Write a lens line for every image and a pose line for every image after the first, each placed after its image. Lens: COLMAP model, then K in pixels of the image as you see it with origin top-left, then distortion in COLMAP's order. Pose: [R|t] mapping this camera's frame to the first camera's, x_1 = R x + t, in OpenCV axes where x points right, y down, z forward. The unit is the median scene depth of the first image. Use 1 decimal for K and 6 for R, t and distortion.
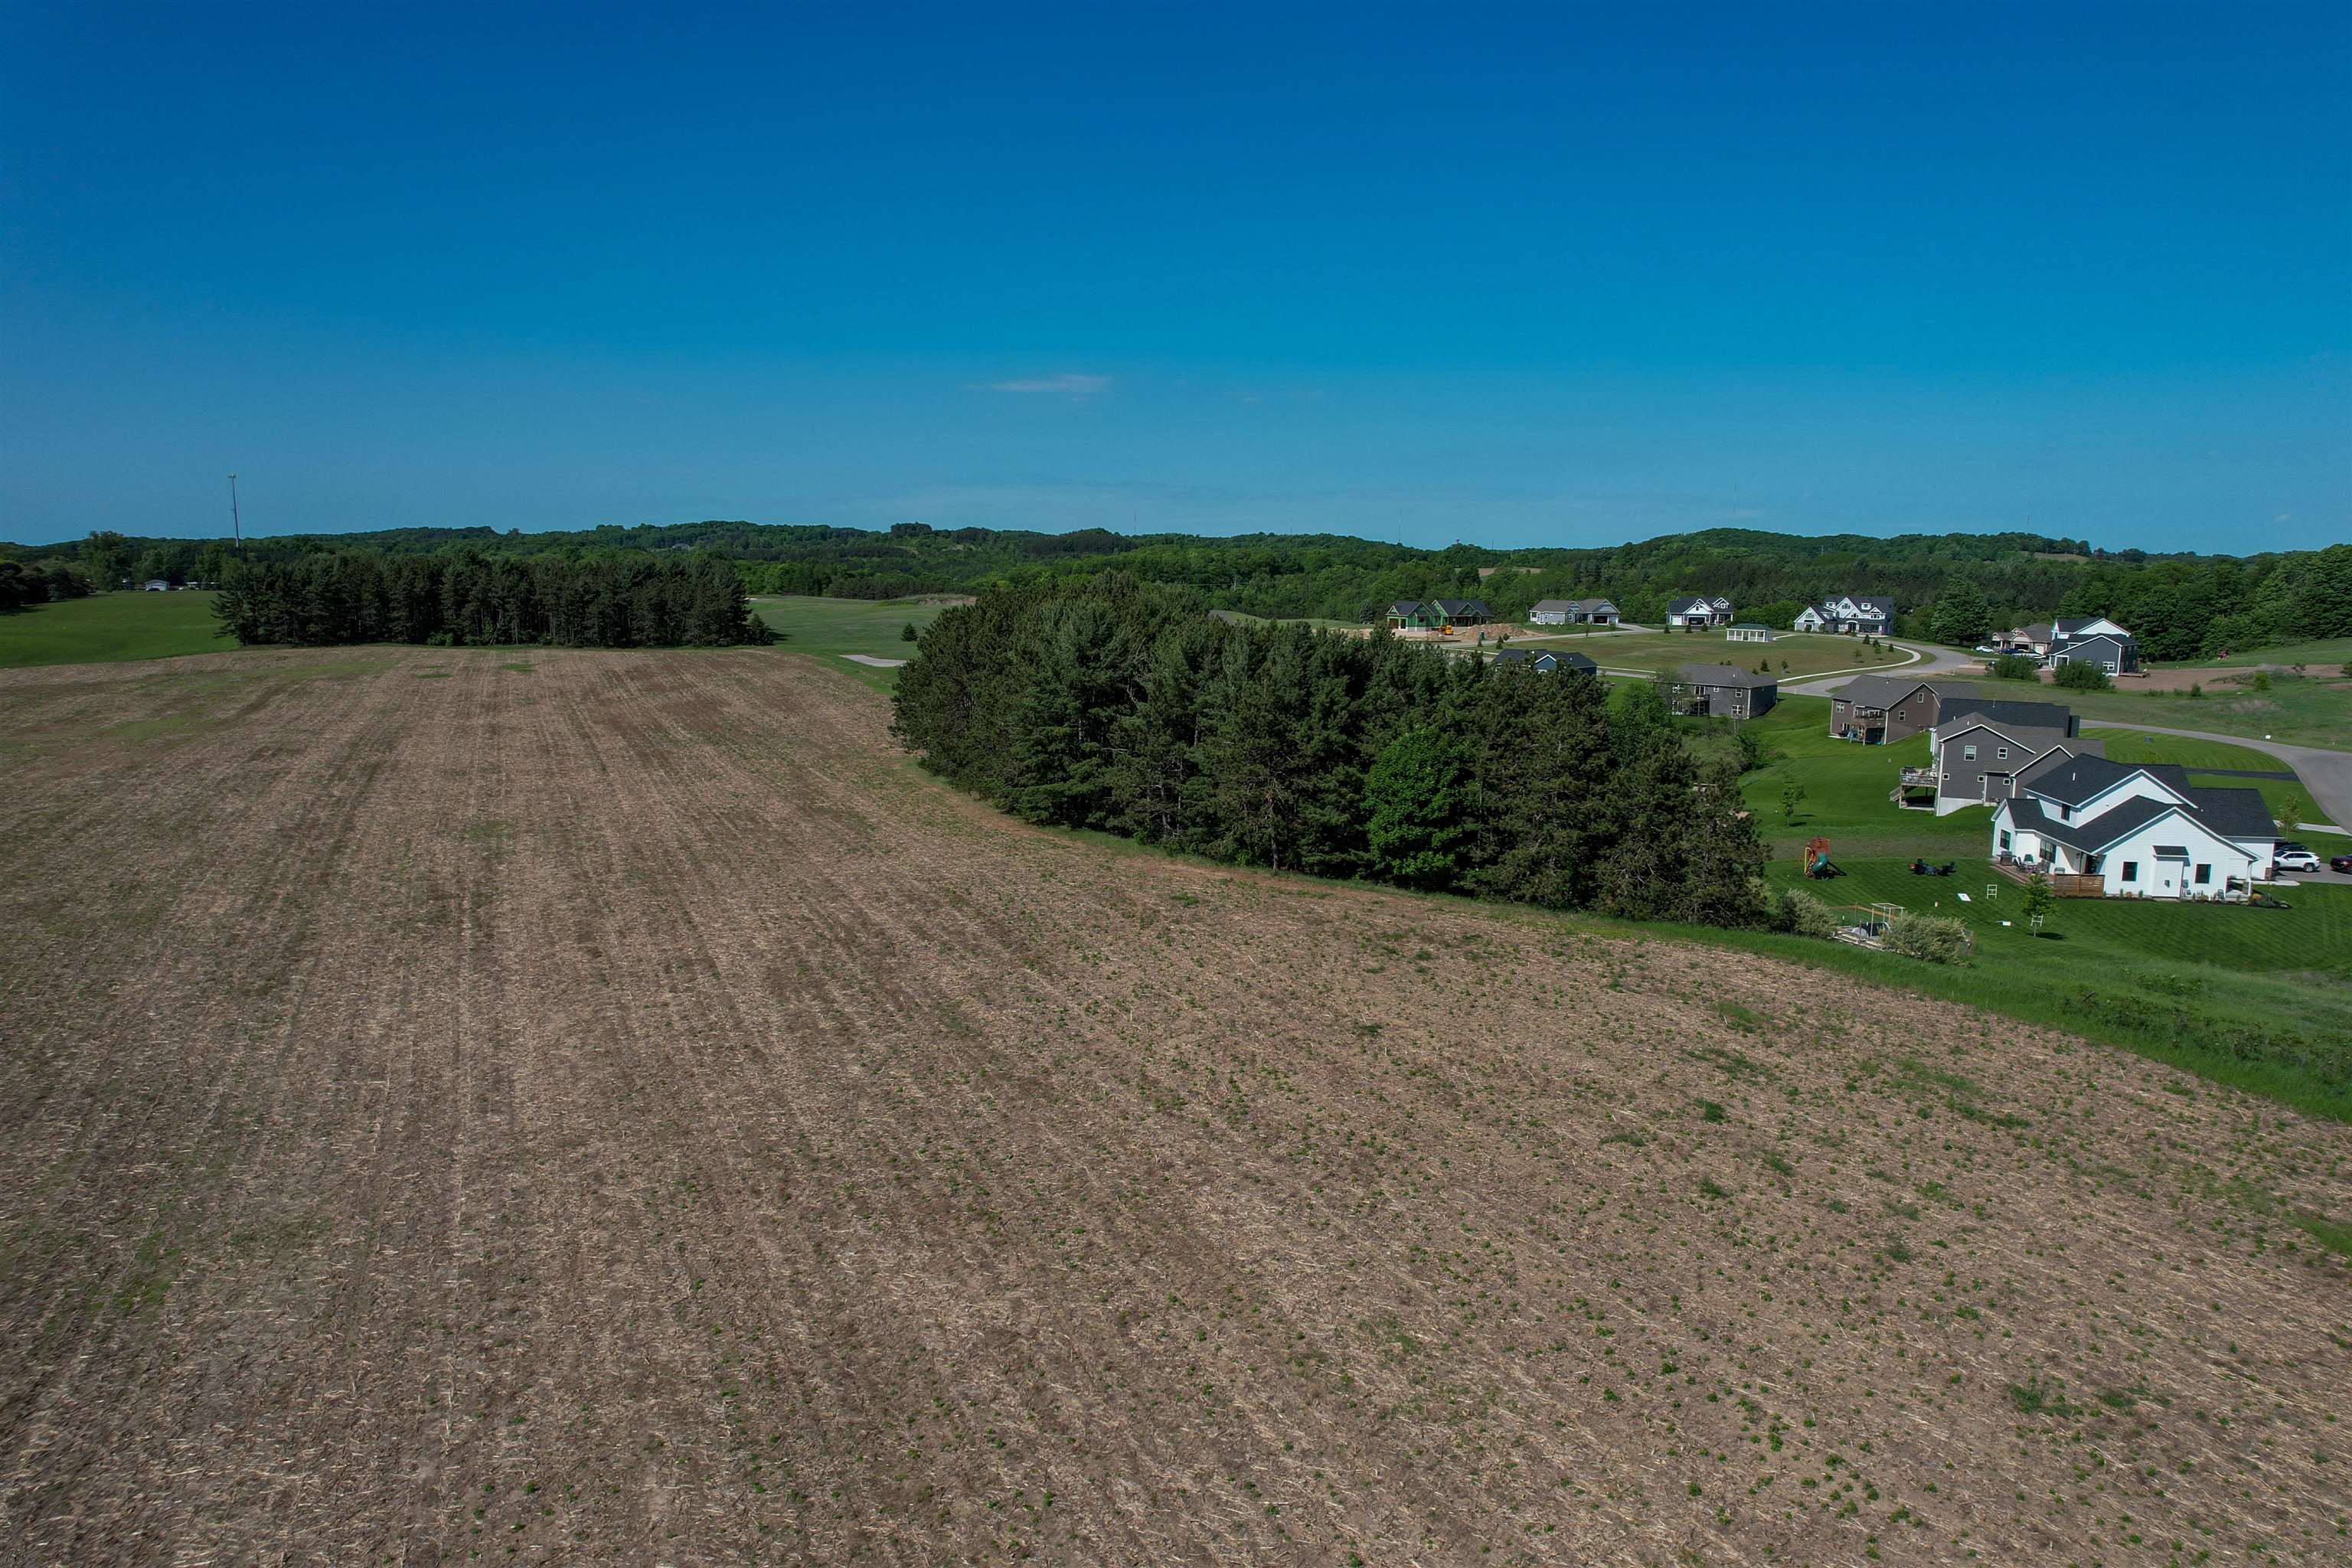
lens RADIAL K [[1488.7, 0, 1196.3], [0, 1488.7, 787.6], [0, 0, 1]] dist [-0.080062, 0.078321]
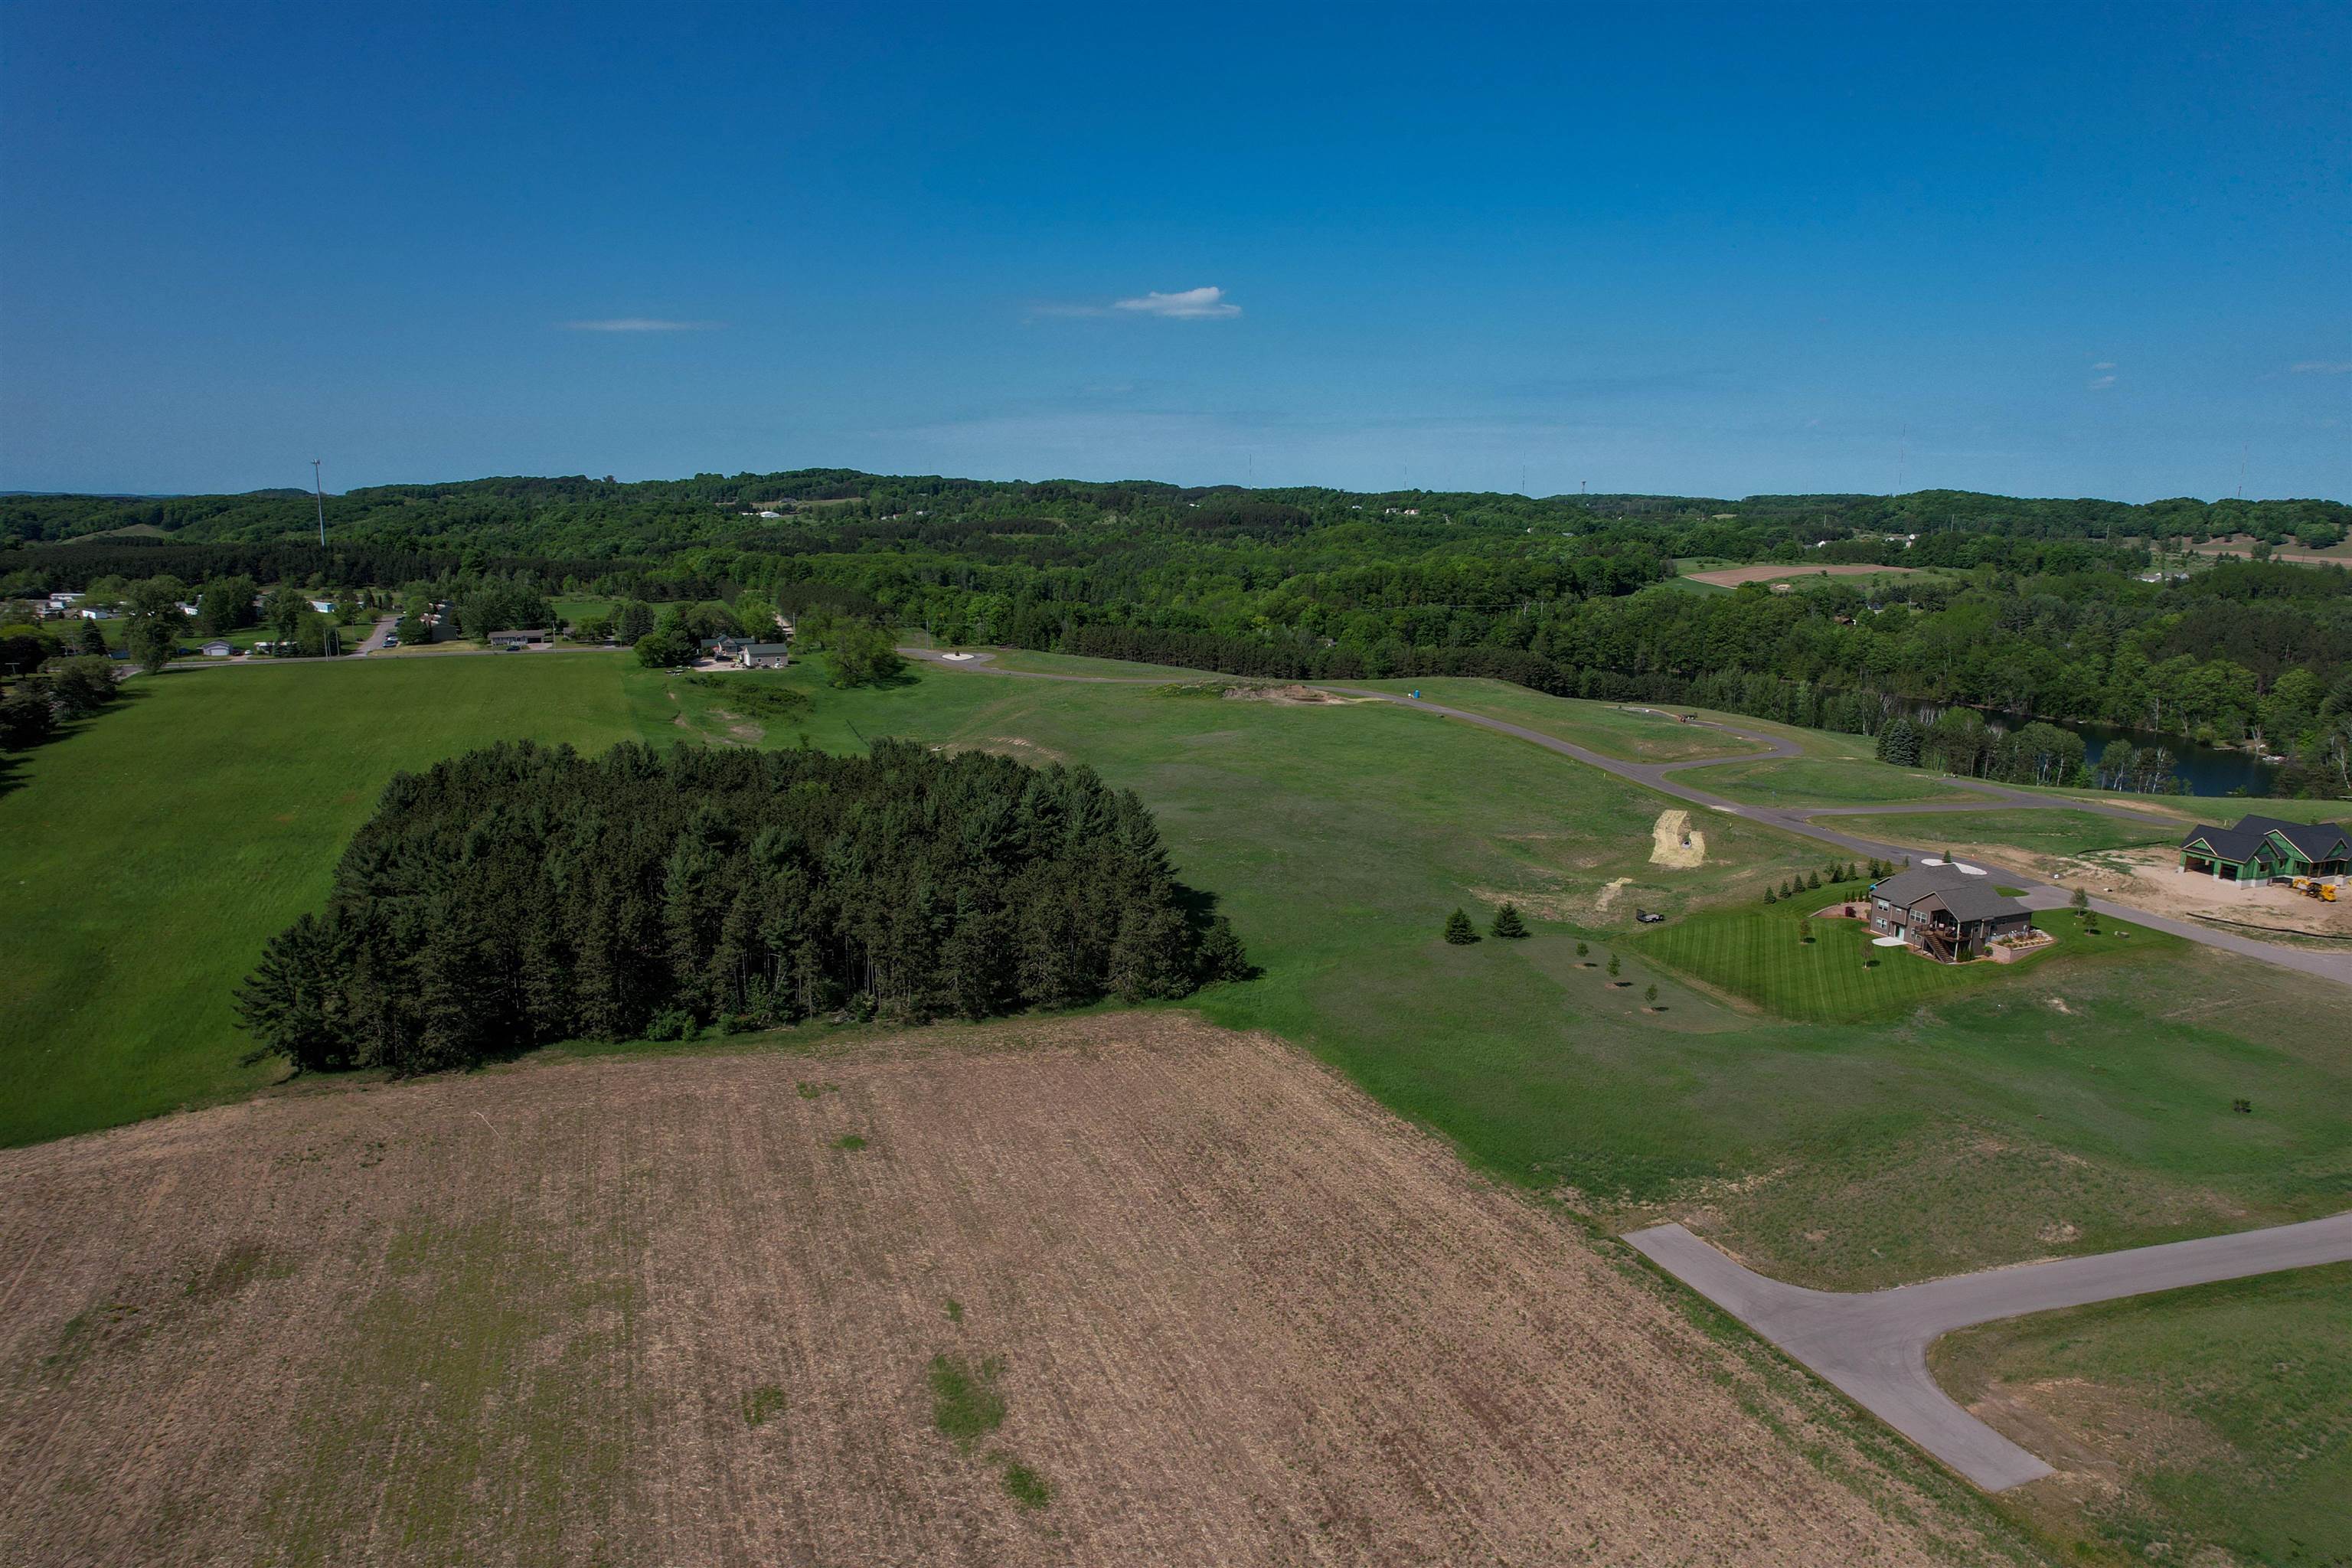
lens RADIAL K [[1504.5, 0, 1177.6], [0, 1504.5, 799.4], [0, 0, 1]] dist [-0.077119, 0.080916]
pose [[0.997981, 0.017728, -0.060986, -0.299416], [-0.014463, 0.998460, 0.053559, -0.203525], [0.061841, -0.052569, 0.996701, 0.480741]]
